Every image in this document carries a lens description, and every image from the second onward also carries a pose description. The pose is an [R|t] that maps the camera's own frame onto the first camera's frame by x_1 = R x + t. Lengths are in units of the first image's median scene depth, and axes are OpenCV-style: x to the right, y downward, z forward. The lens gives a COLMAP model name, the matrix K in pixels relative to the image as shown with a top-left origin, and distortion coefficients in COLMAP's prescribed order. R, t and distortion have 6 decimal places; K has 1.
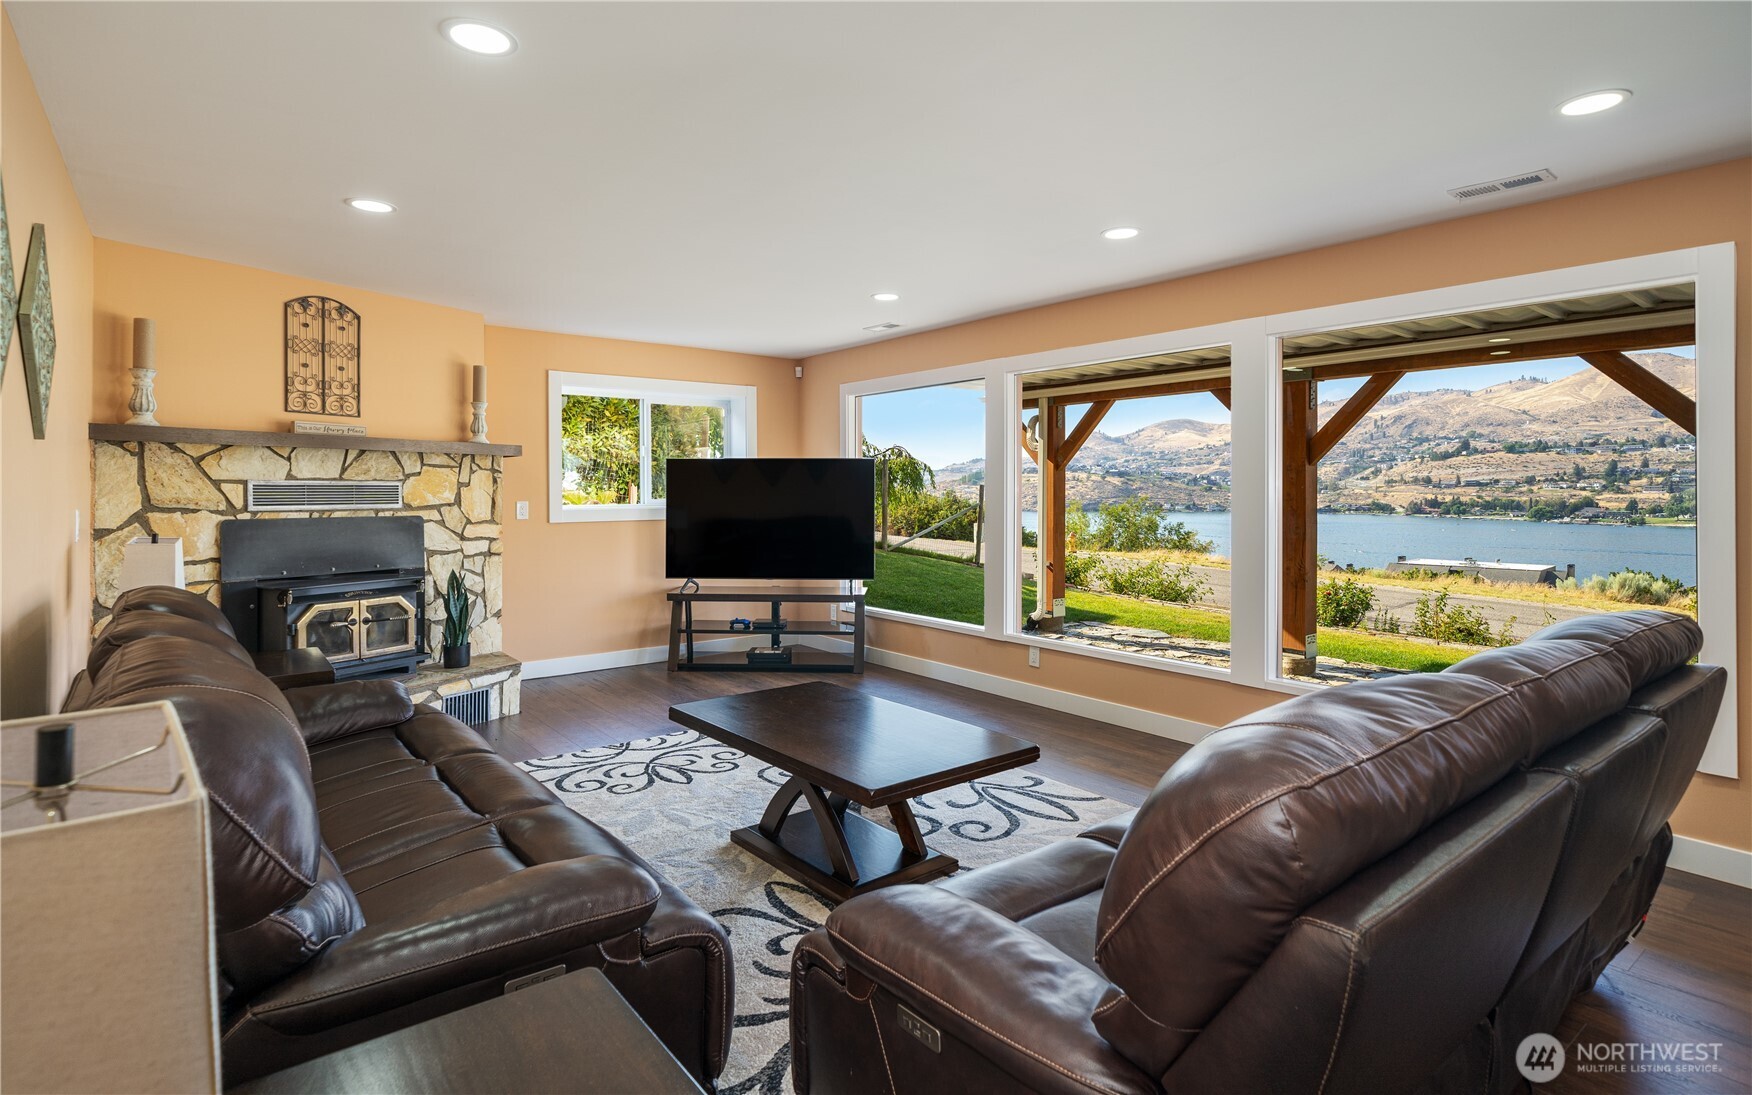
lens RADIAL K [[897.1, 0, 873.9], [0, 897.1, 495.0], [0, 0, 1]] dist [-0.000101, -0.000104]
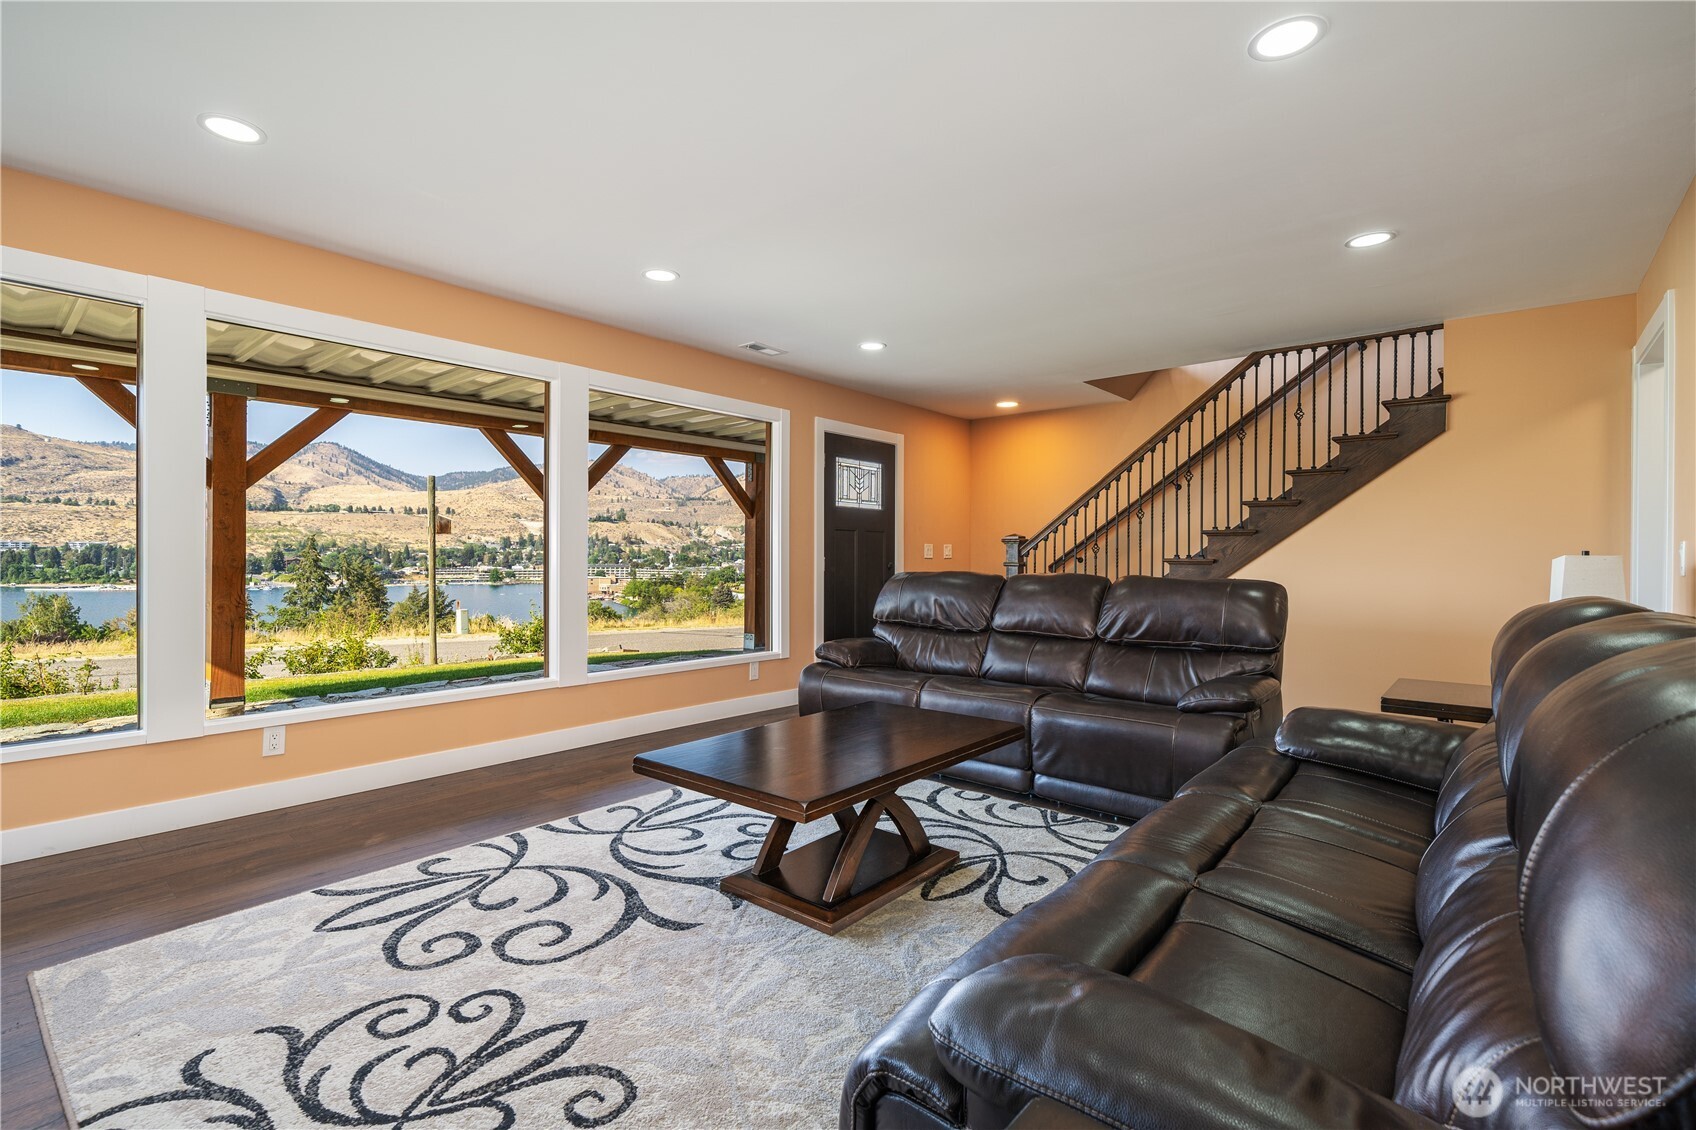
lens RADIAL K [[775.9, 0, 848.0], [0, 775.9, 565.0], [0, 0, 1]] dist [0.000840, 0.000113]
pose [[-0.212719, -0.014416, 0.977007, -0.681897], [-0.003096, 0.999896, 0.014080, 0.046637], [-0.977108, -0.000030, -0.212742, 0.947442]]
